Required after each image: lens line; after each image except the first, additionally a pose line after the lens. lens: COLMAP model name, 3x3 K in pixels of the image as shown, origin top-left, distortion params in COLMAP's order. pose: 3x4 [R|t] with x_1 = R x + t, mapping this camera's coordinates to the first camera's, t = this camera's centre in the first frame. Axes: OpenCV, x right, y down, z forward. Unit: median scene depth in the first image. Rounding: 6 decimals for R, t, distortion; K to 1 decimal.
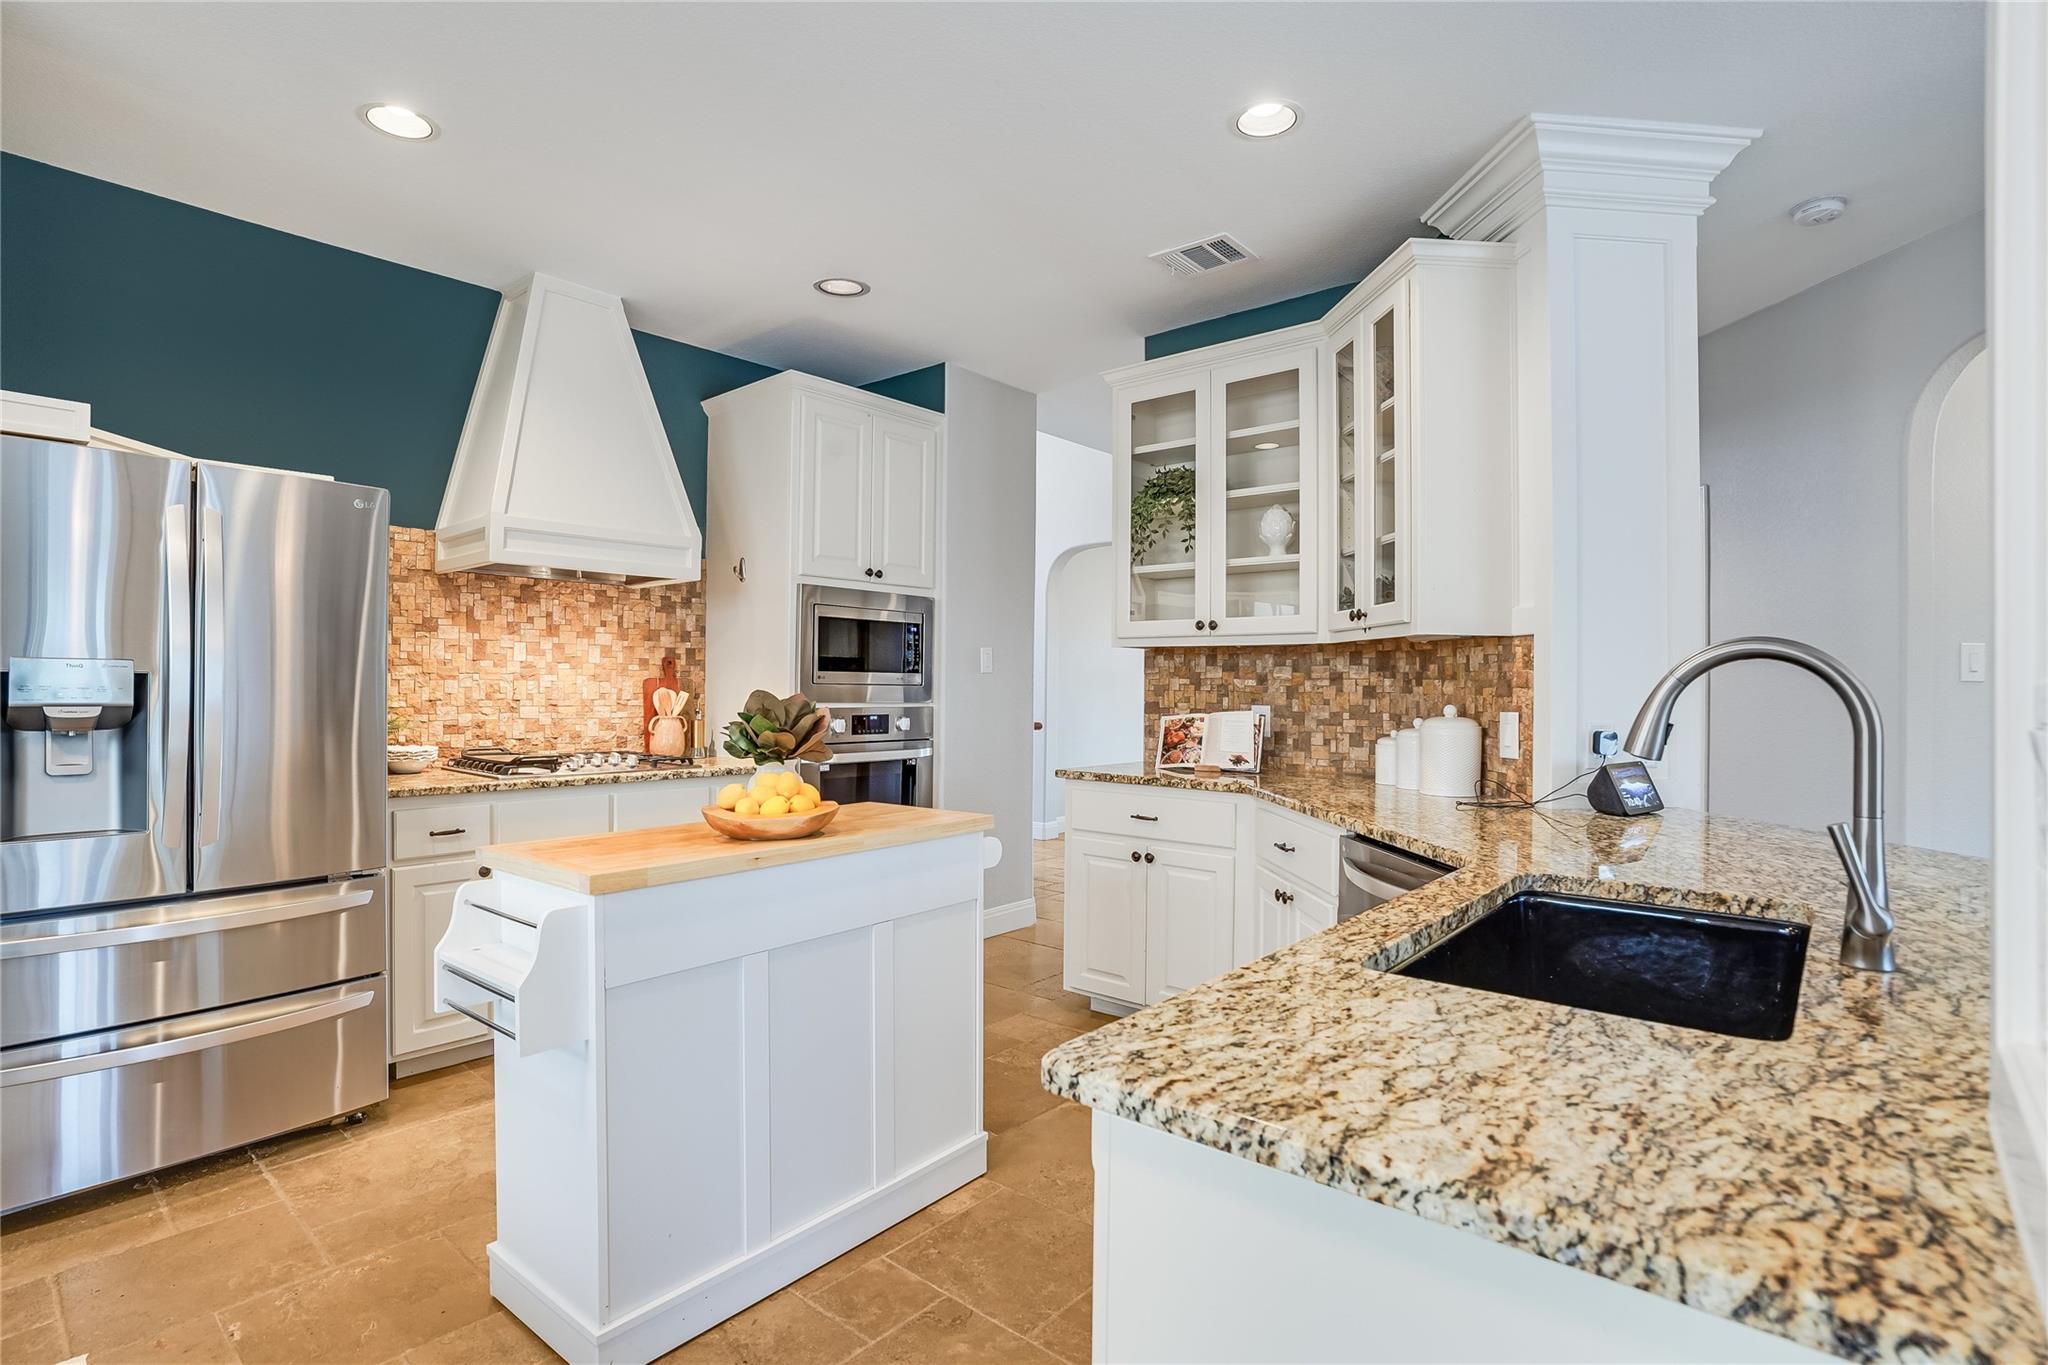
lens RADIAL K [[997.6, 0, 1002.7], [0, 997.6, 678.5], [0, 0, 1]] dist [-0.068201, 0.029428]
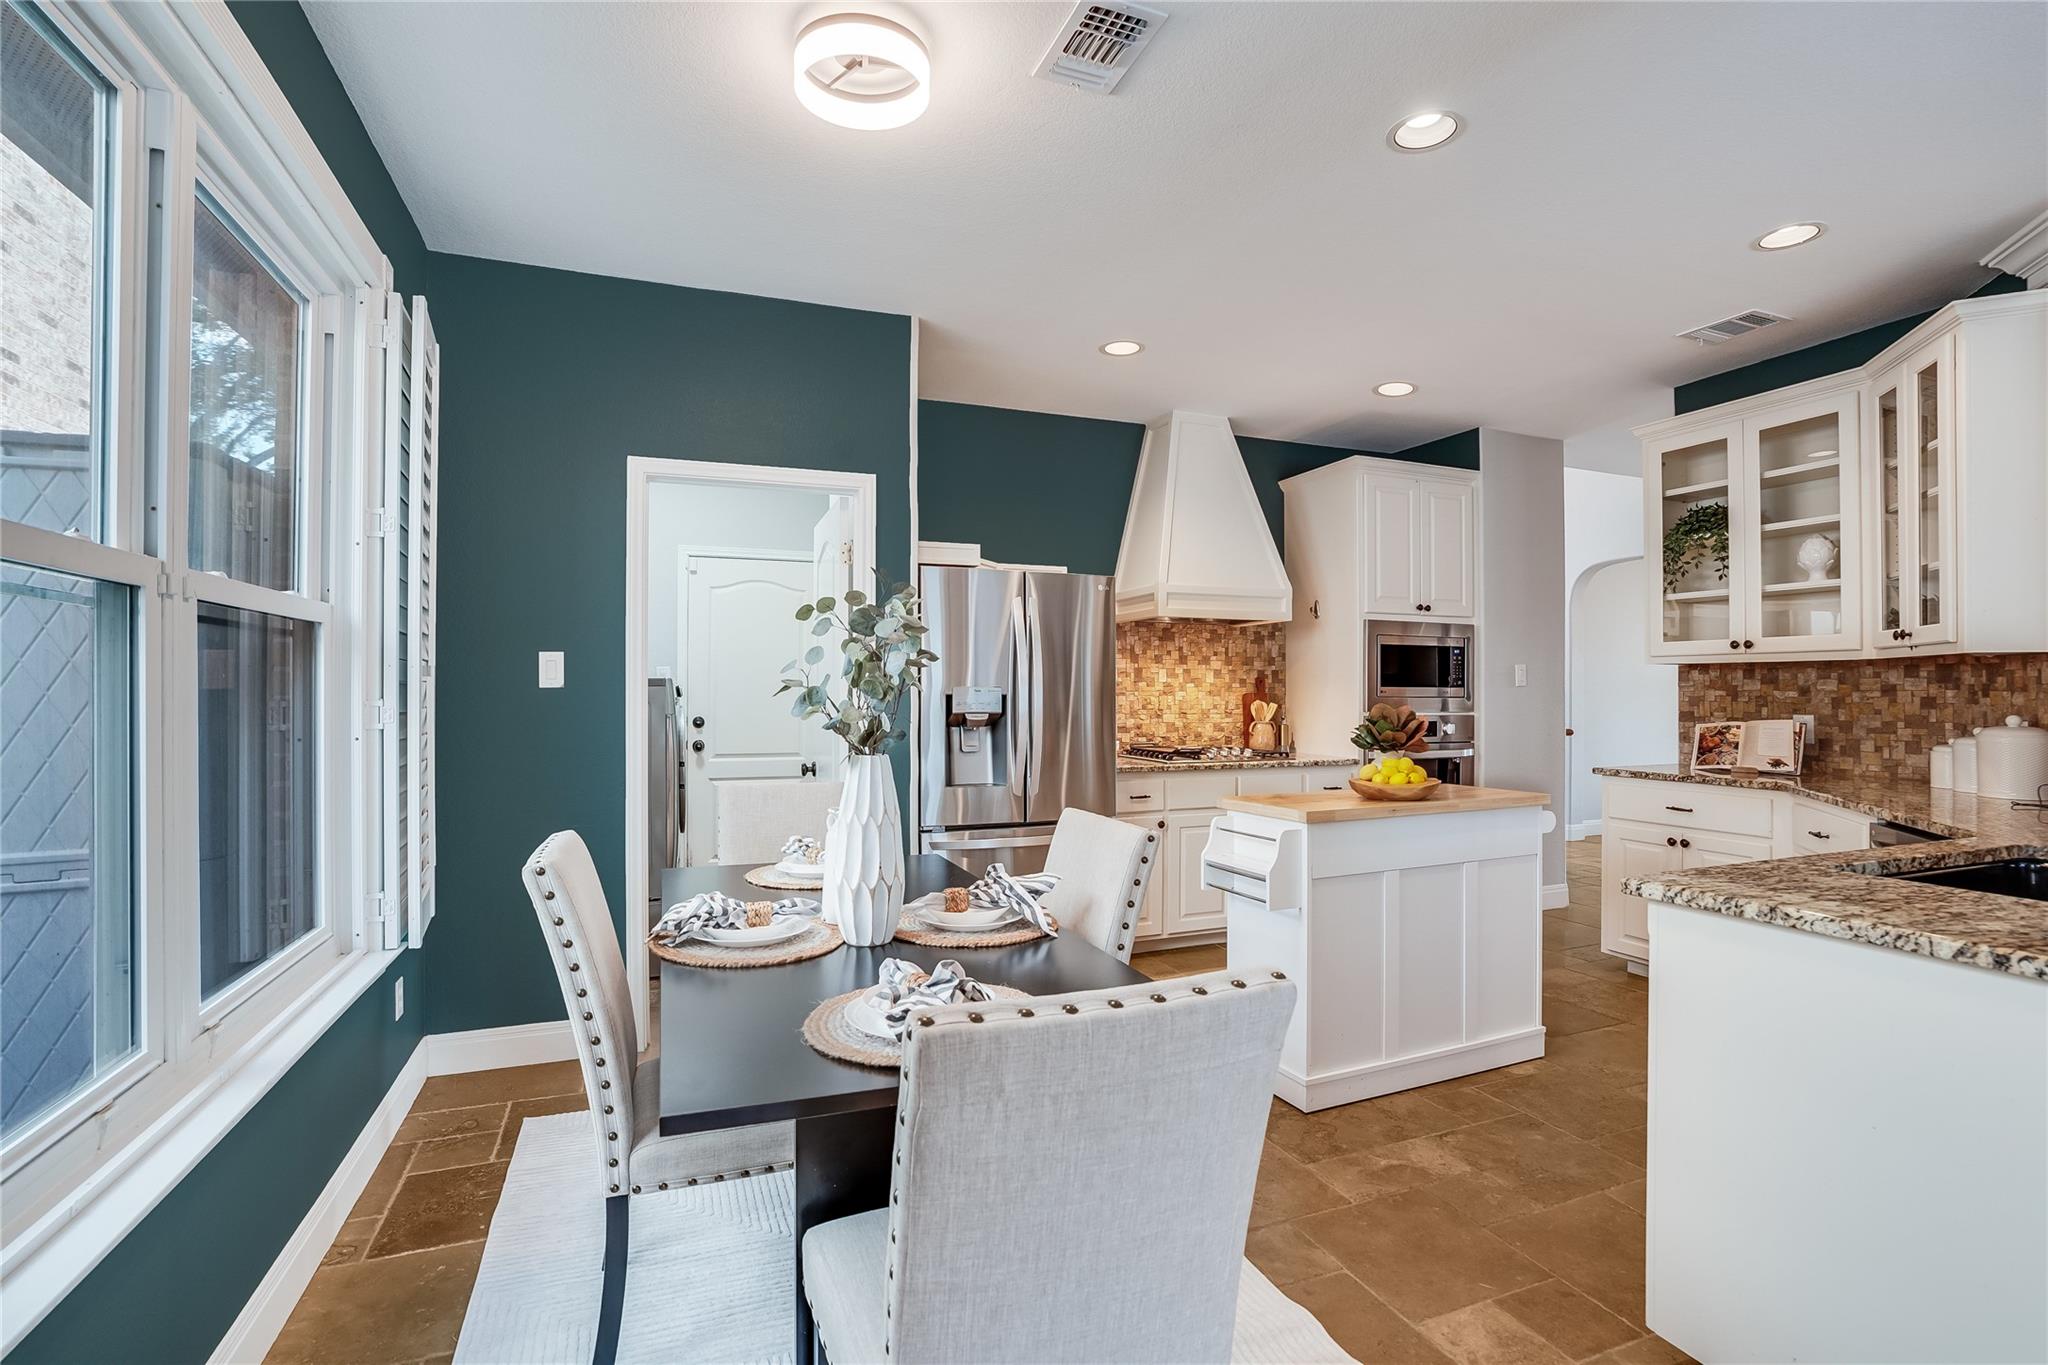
lens RADIAL K [[950.4, 0, 1024.0], [0, 950.4, 682.5], [0, 0, 1]] dist [-0.061008, 0.026254]
pose [[0.889175, -0.010985, -0.457435, -0.042408], [0.008613, 0.999936, -0.007270, -0.009179], [0.457486, 0.002525, 0.889213, -0.318976]]
